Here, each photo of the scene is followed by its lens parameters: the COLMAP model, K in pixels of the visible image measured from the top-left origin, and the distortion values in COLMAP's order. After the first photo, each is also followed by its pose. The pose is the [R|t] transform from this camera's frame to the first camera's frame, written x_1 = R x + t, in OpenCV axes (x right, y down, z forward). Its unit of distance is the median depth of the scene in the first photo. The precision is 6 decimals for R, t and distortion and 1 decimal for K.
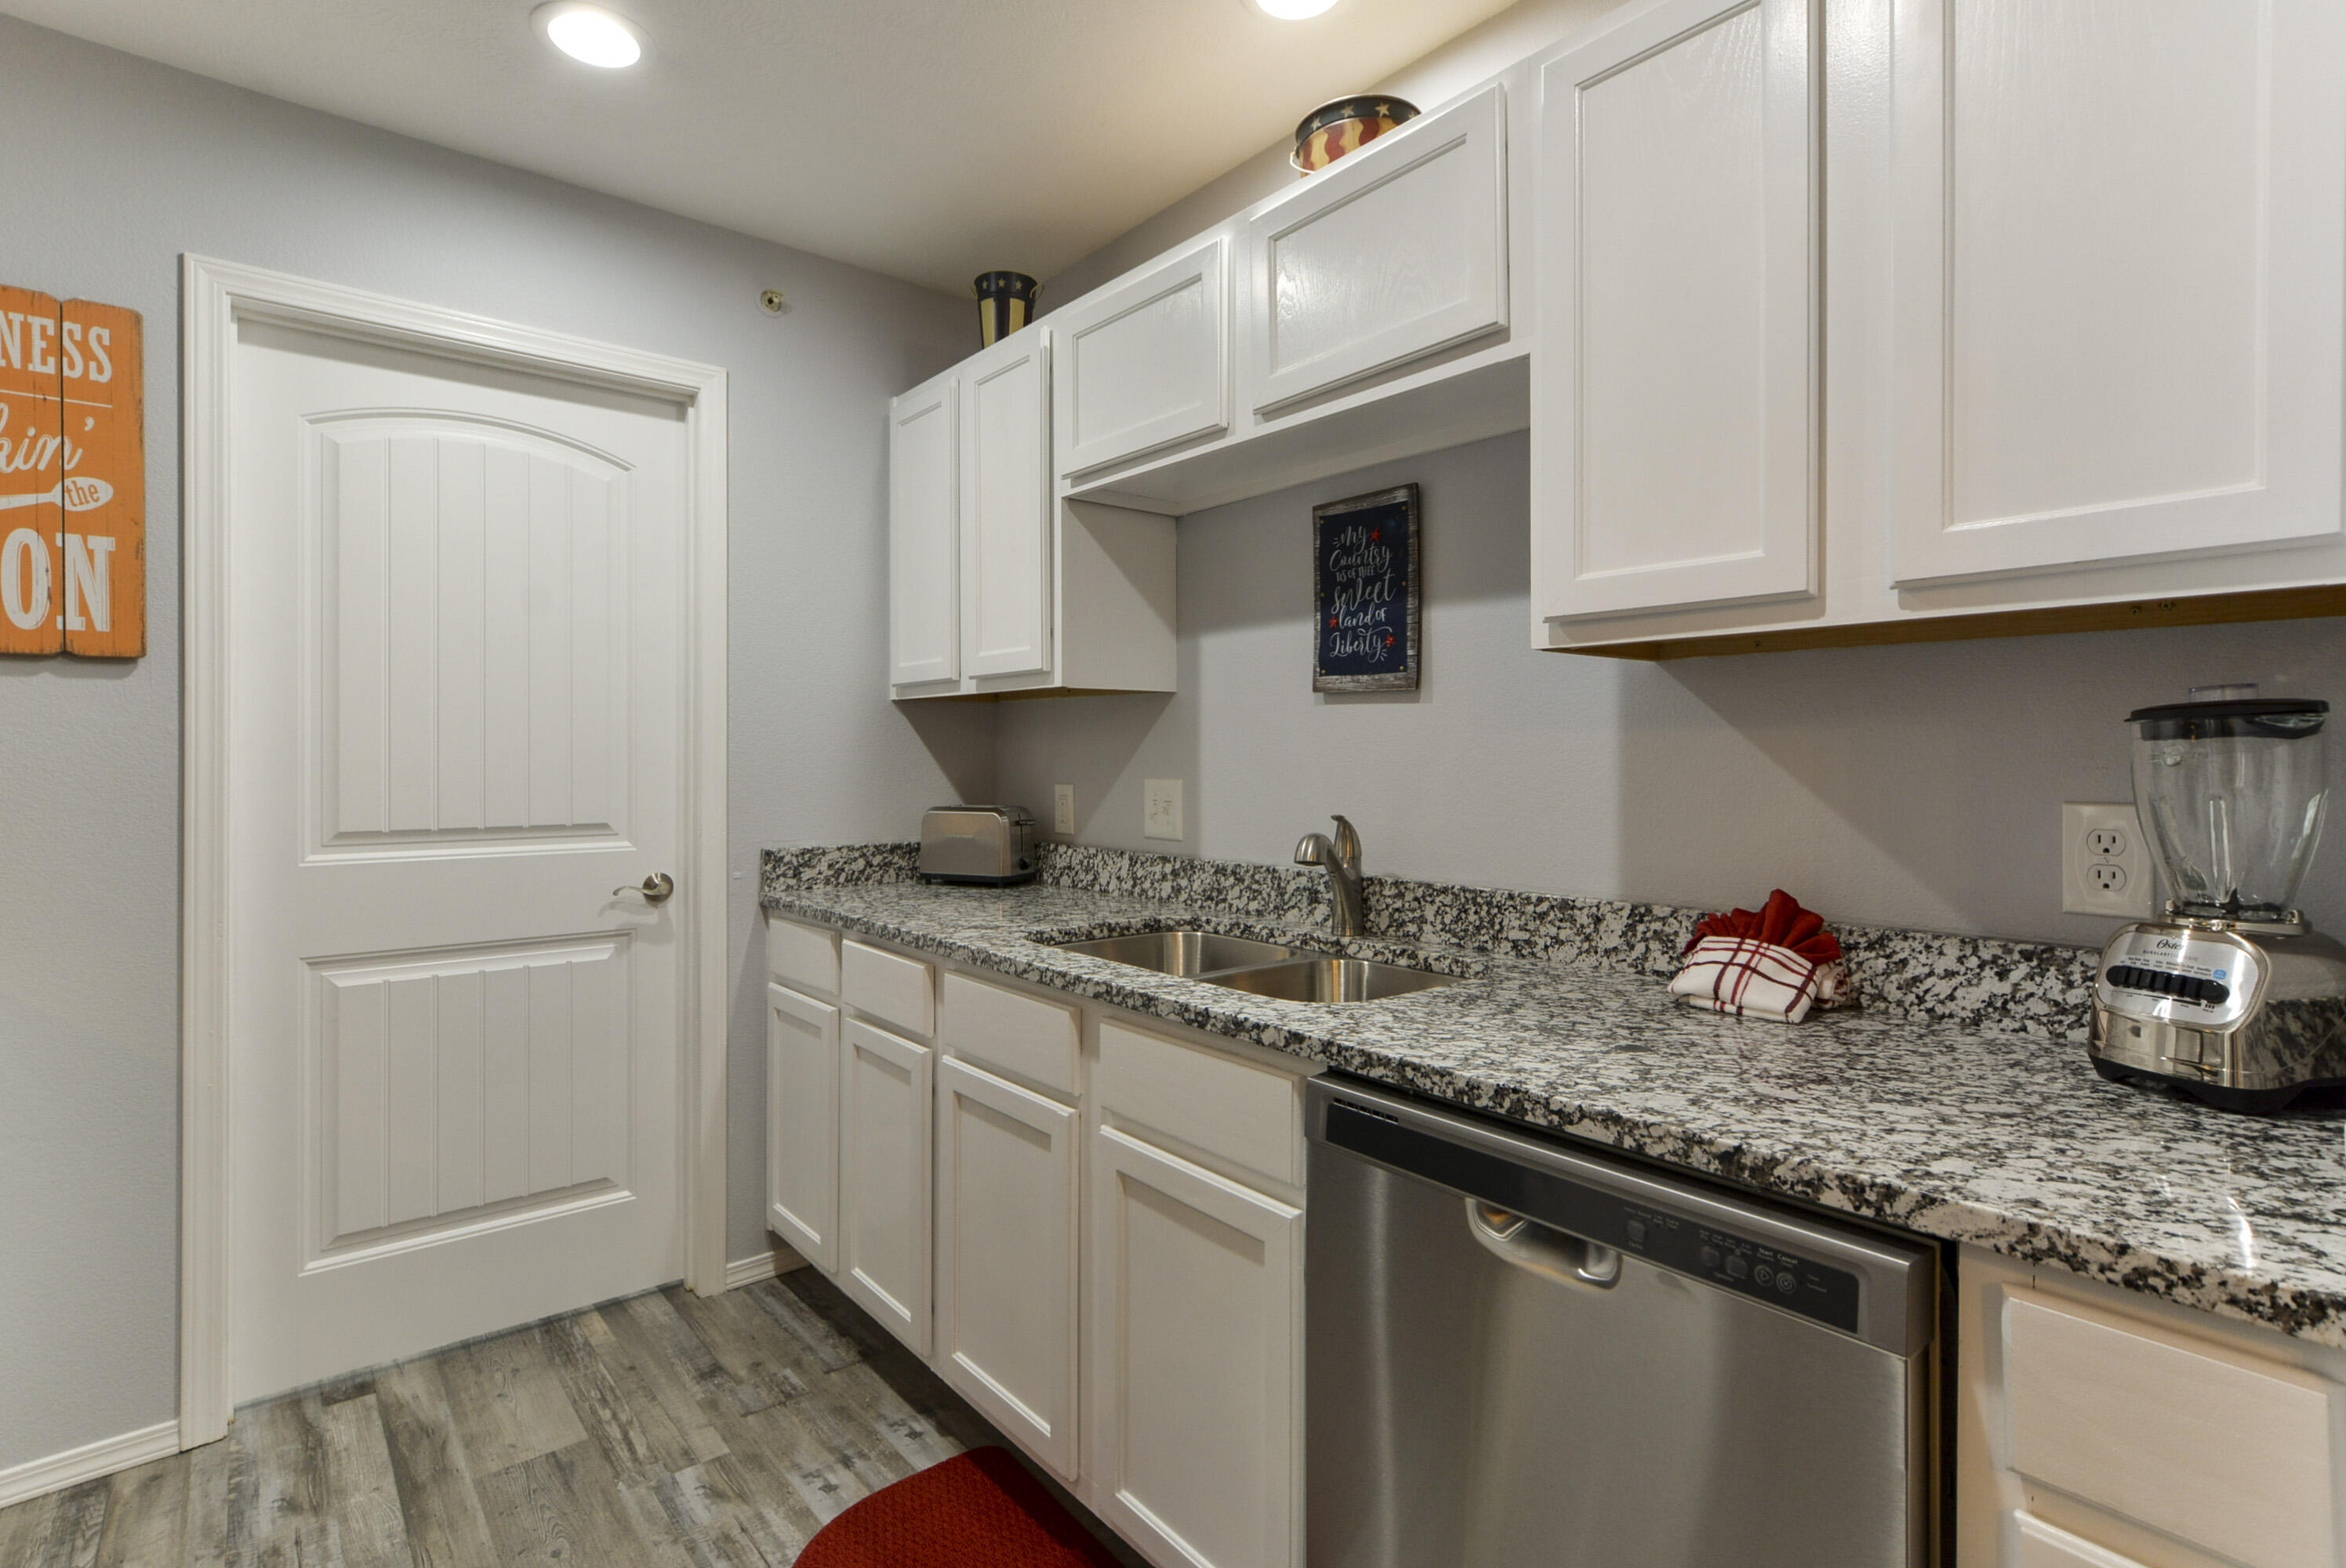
lens RADIAL K [[1103.4, 0, 1170.2], [0, 1103.4, 779.2], [0, 0, 1]] dist [-0.003661, -0.000273]
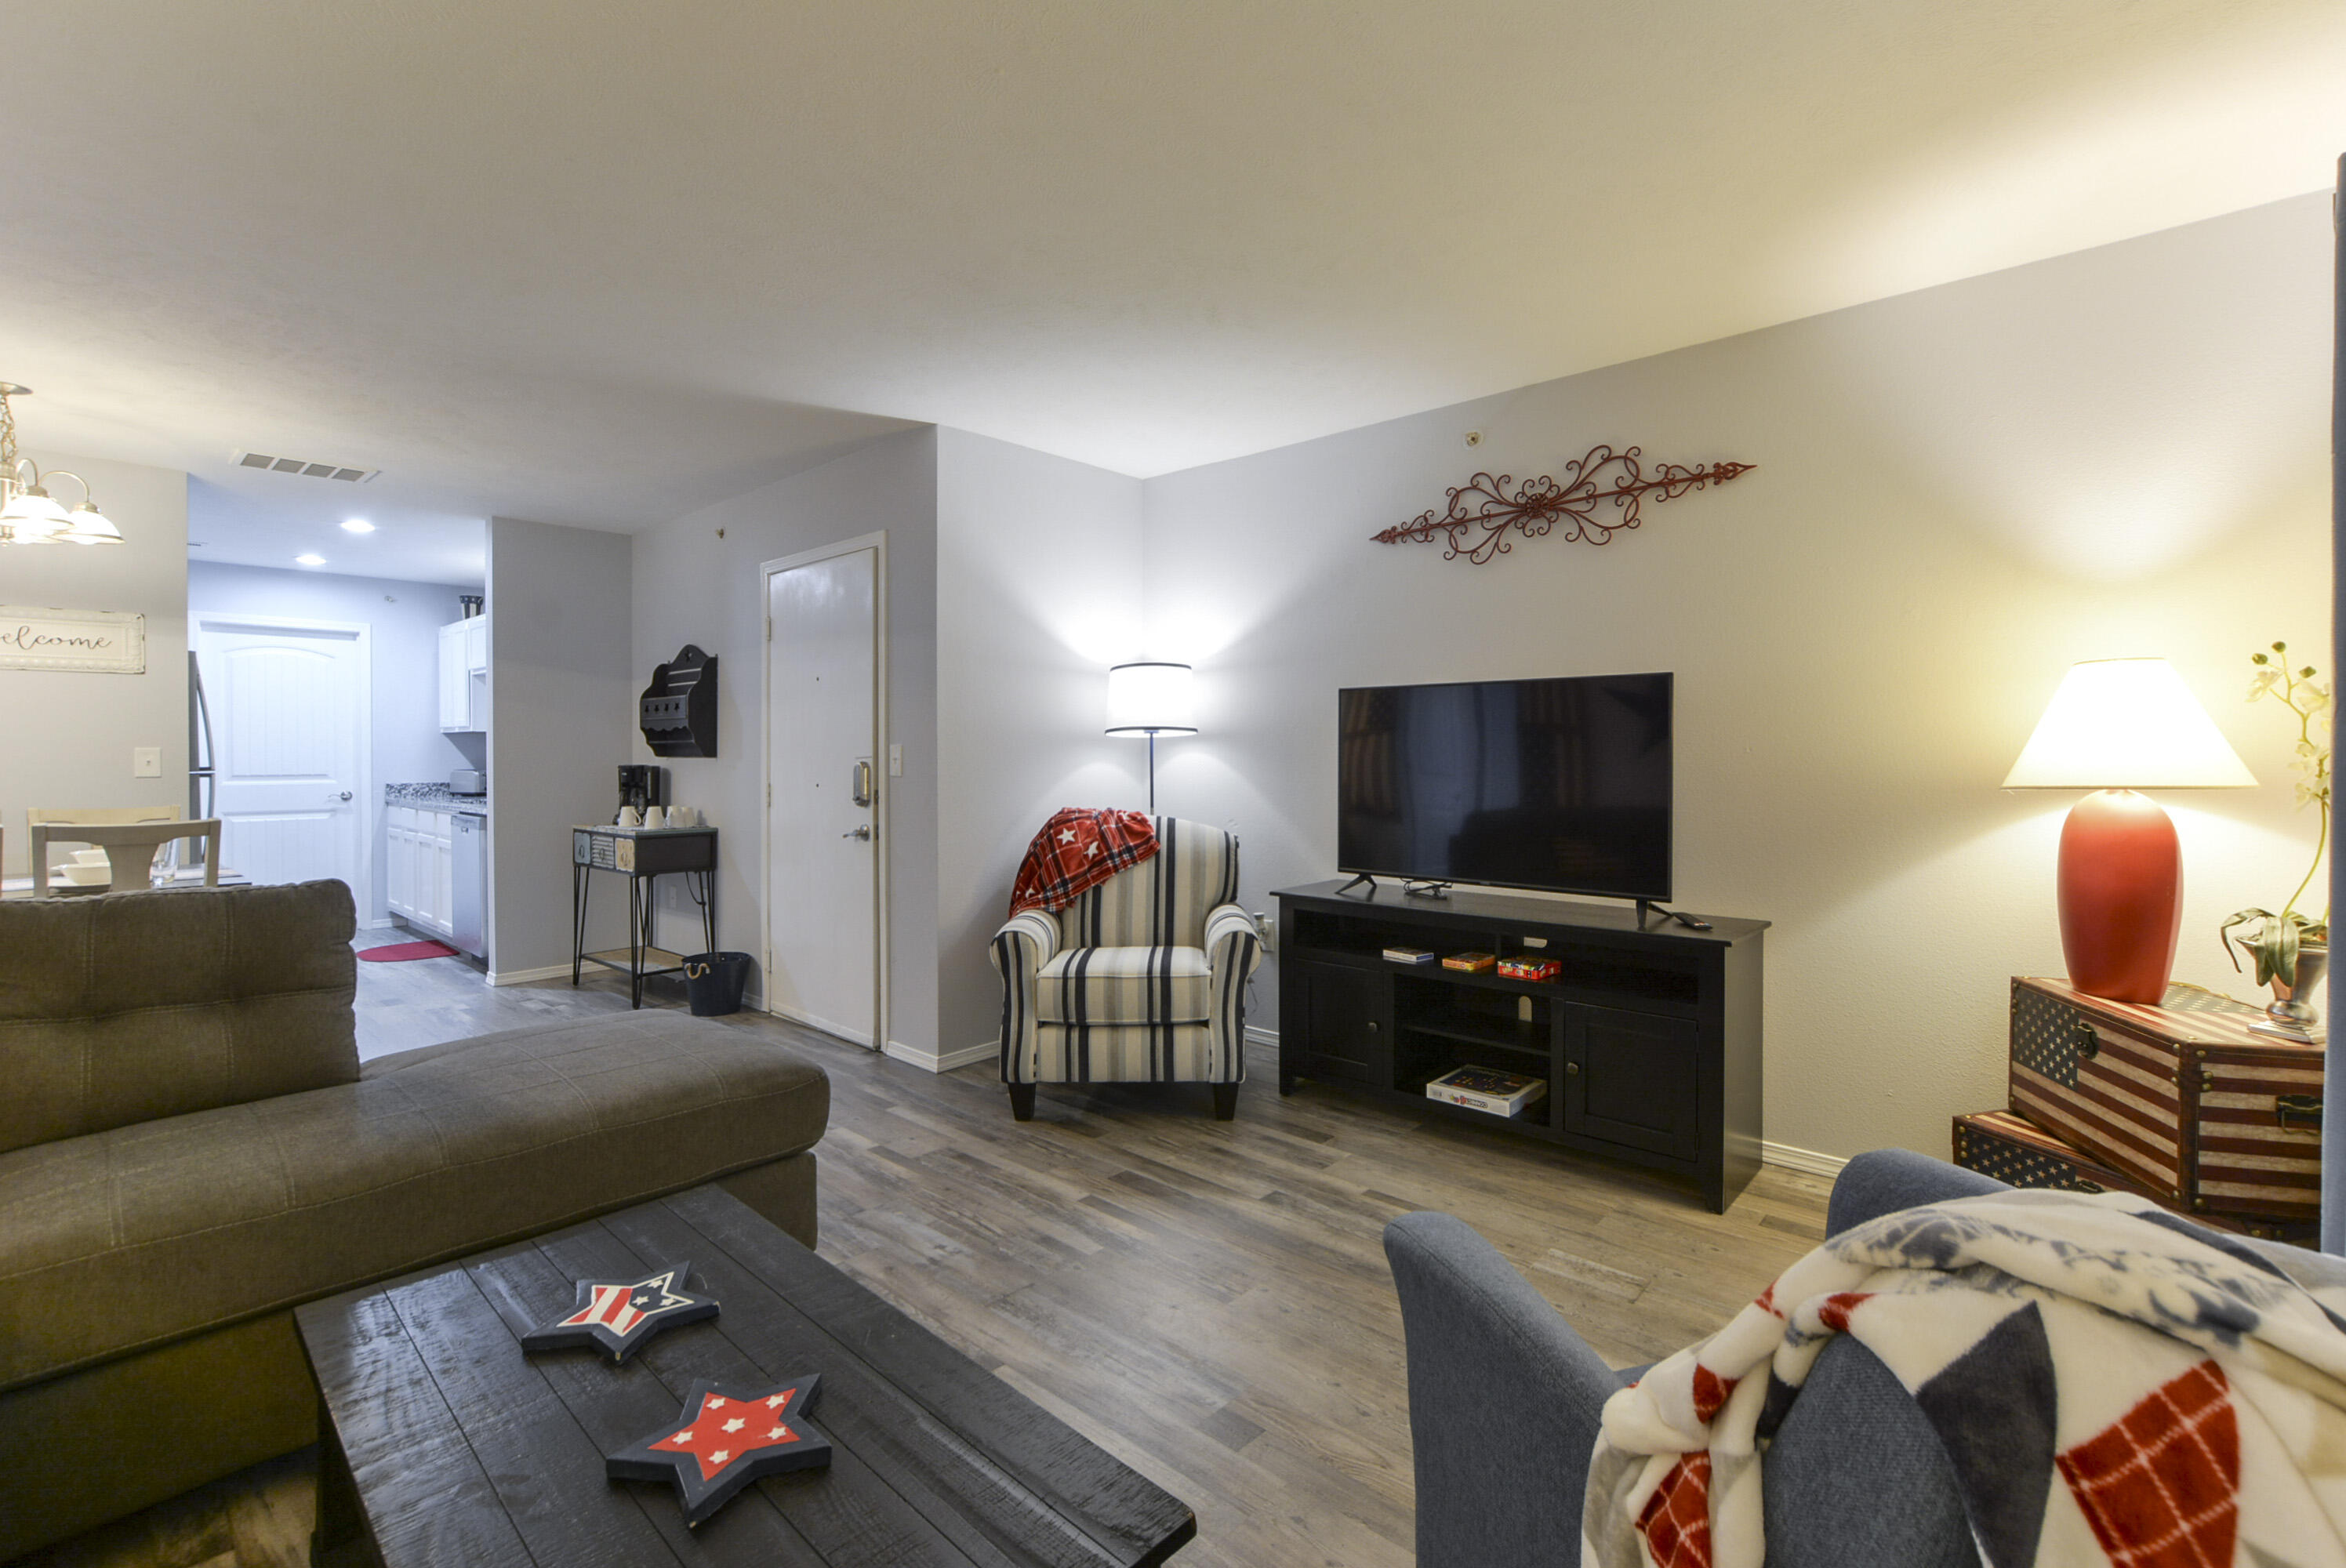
lens RADIAL K [[1046.8, 0, 1177.1], [0, 1046.8, 768.4], [0, 0, 1]] dist [0.002697, 0.000024]
pose [[0.989875, 0.000820, 0.141939, 1.381552], [-0.001742, 0.999978, 0.006371, 0.000983], [-0.141931, -0.006554, 0.989855, -2.168106]]
